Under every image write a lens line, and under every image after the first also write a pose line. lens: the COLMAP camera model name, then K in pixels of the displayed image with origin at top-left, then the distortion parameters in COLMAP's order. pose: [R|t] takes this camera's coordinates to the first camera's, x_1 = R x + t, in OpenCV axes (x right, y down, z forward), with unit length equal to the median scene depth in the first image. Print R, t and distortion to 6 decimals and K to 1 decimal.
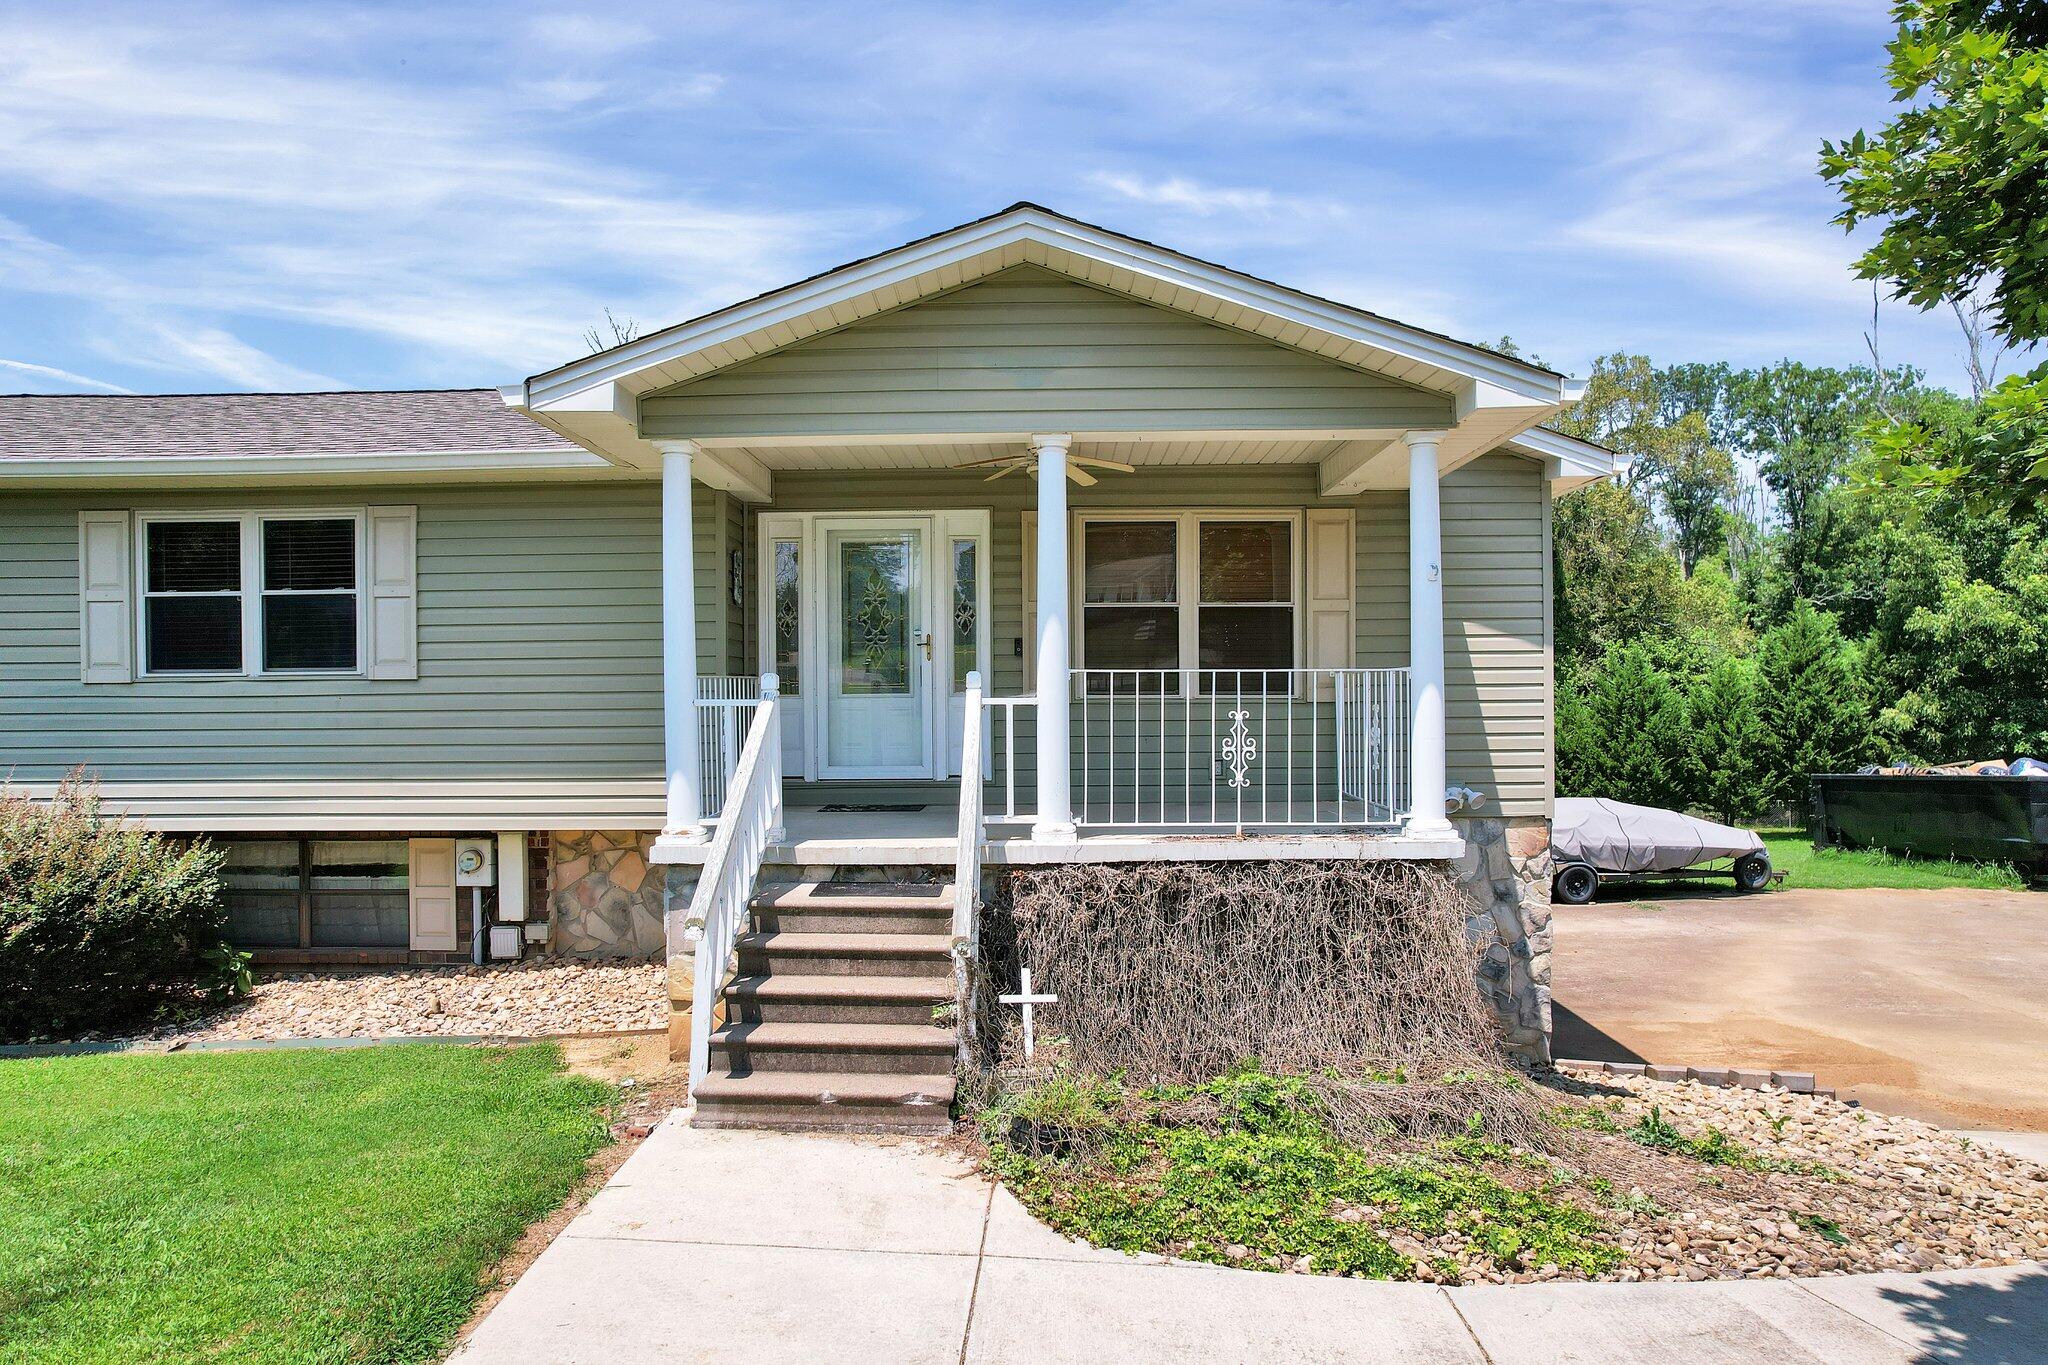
lens RADIAL K [[1307.8, 0, 1032.9], [0, 1307.8, 698.2], [0, 0, 1]] dist [-0.065644, 0.050295]
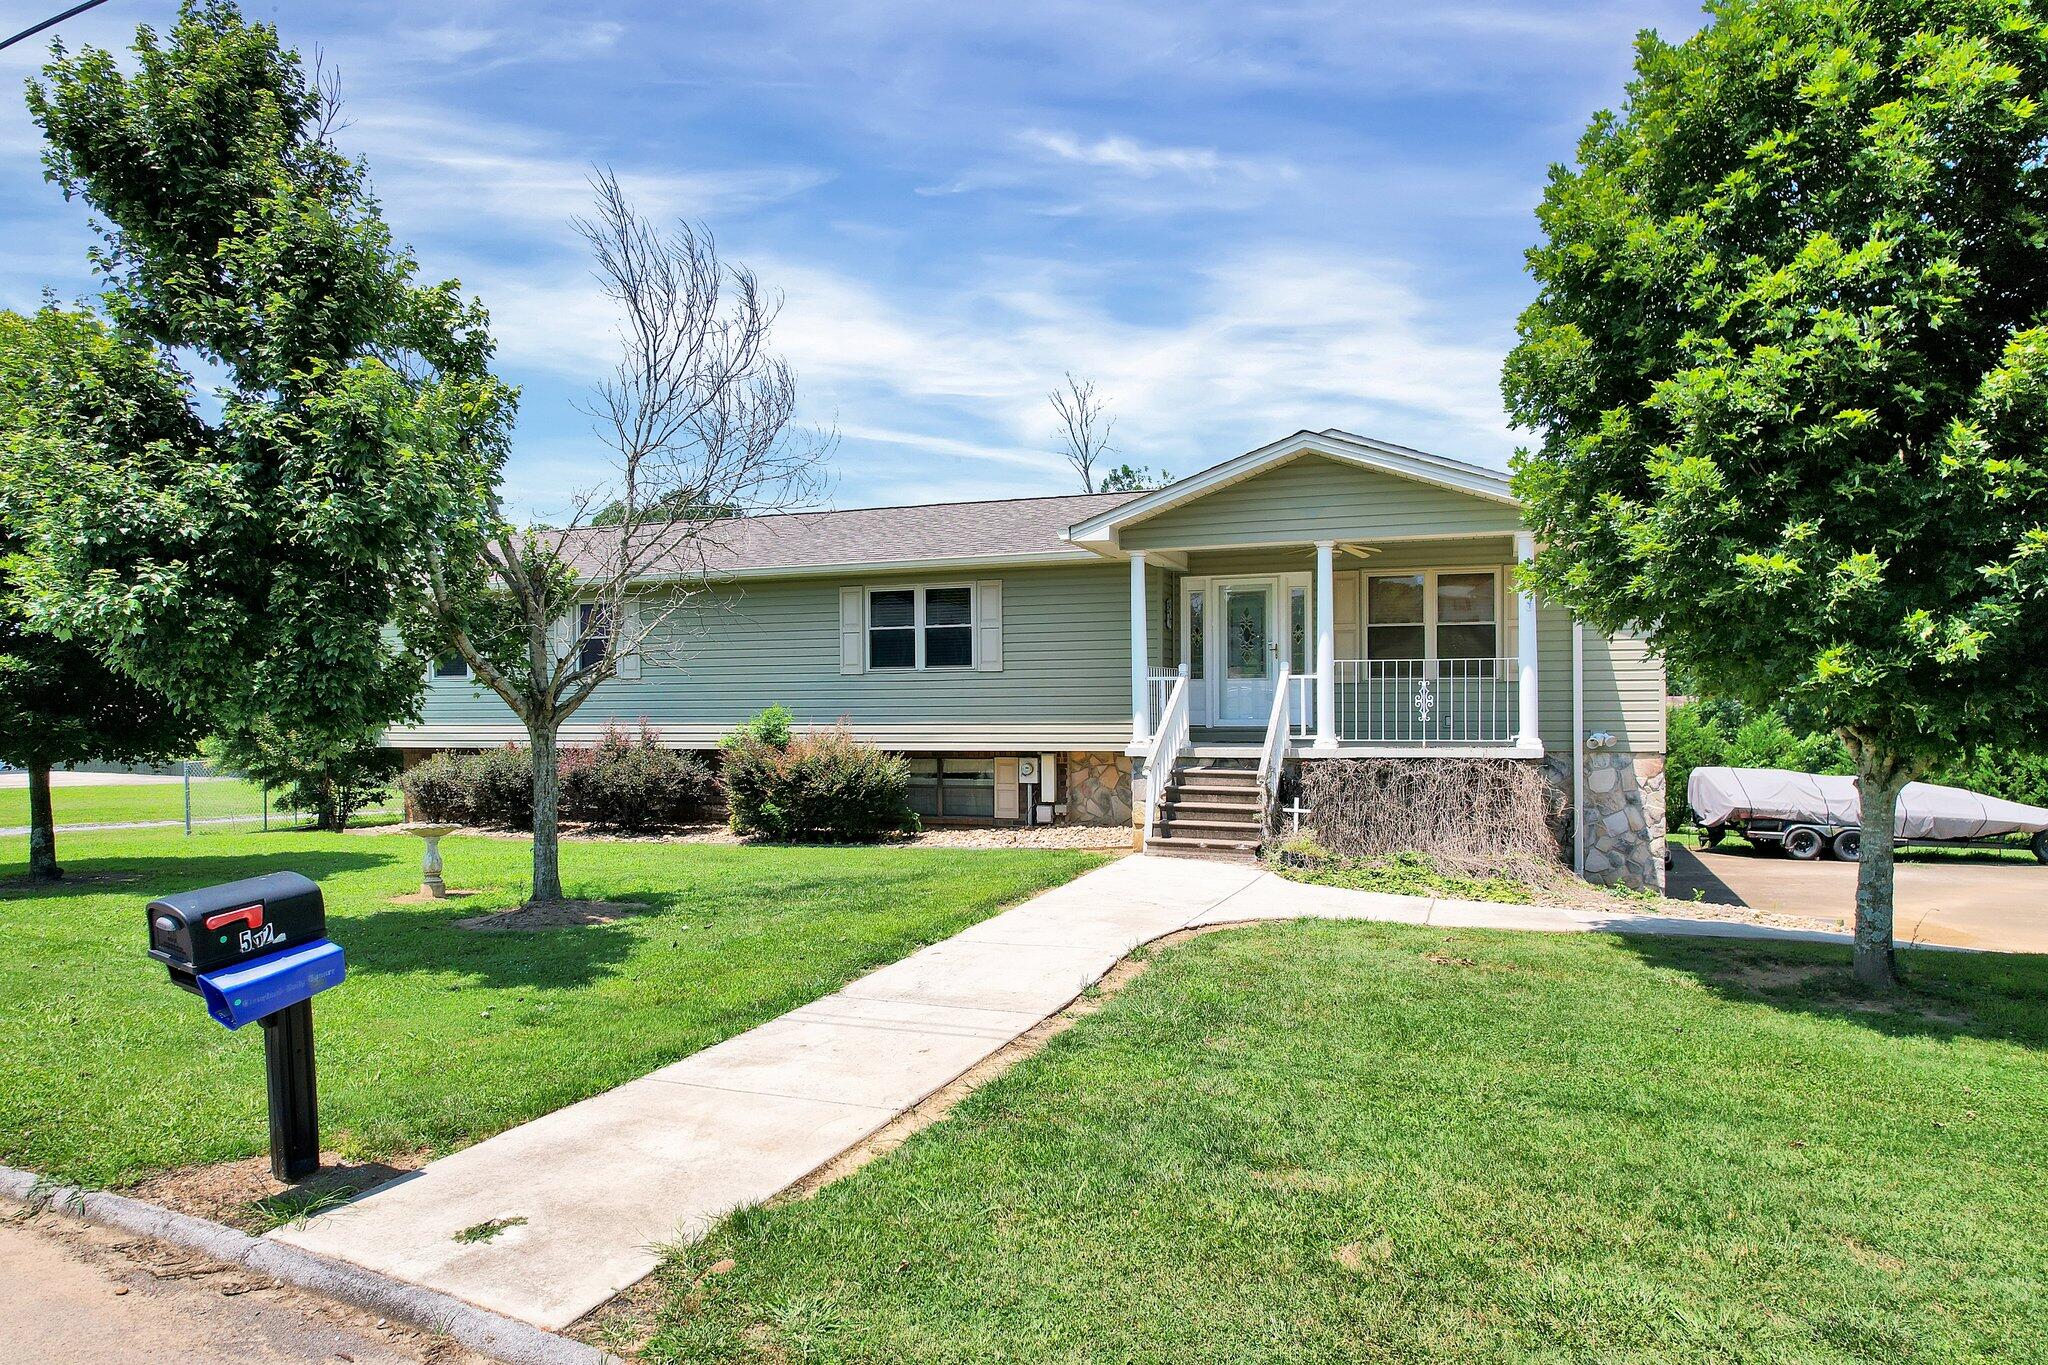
lens RADIAL K [[1307.8, 0, 1032.9], [0, 1307.8, 698.2], [0, 0, 1]] dist [-0.065644, 0.050295]
pose [[0.944038, -0.001449, -0.329833, 0.192130], [-0.002353, 0.999935, -0.011127, 0.044722], [0.329828, 0.011280, 0.943974, -0.769957]]
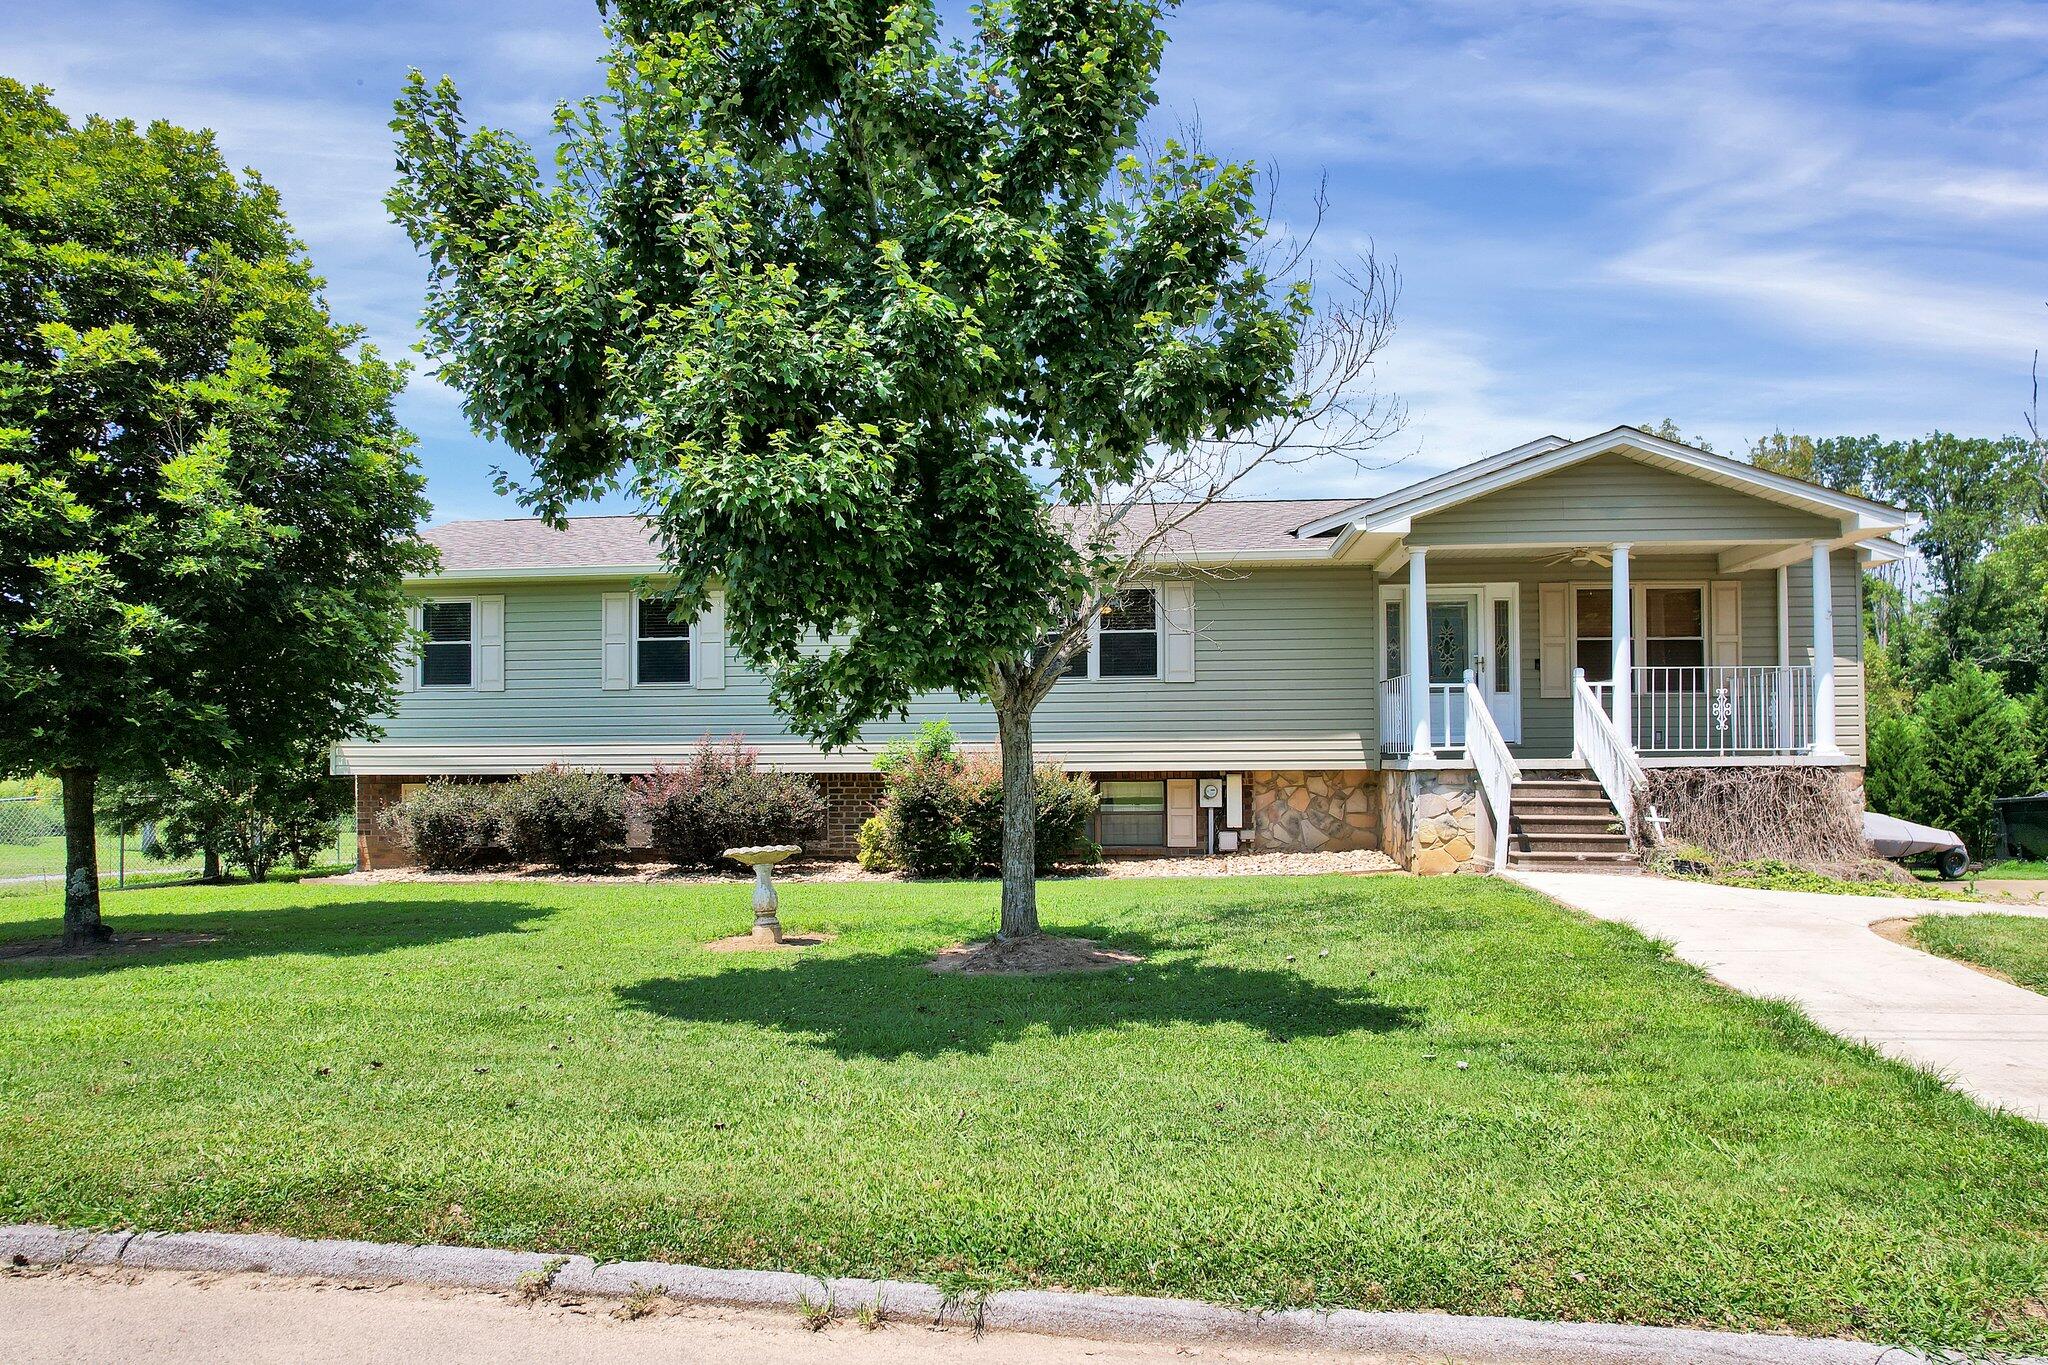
lens RADIAL K [[1321.2, 0, 1032.5], [0, 1321.2, 735.7], [0, 0, 1]] dist [-0.075523, 0.062953]
pose [[0.997215, -0.000694, -0.074571, -0.537297], [-0.001423, 0.999597, -0.028339, 0.102177], [0.074560, 0.028366, 0.996813, -0.727301]]
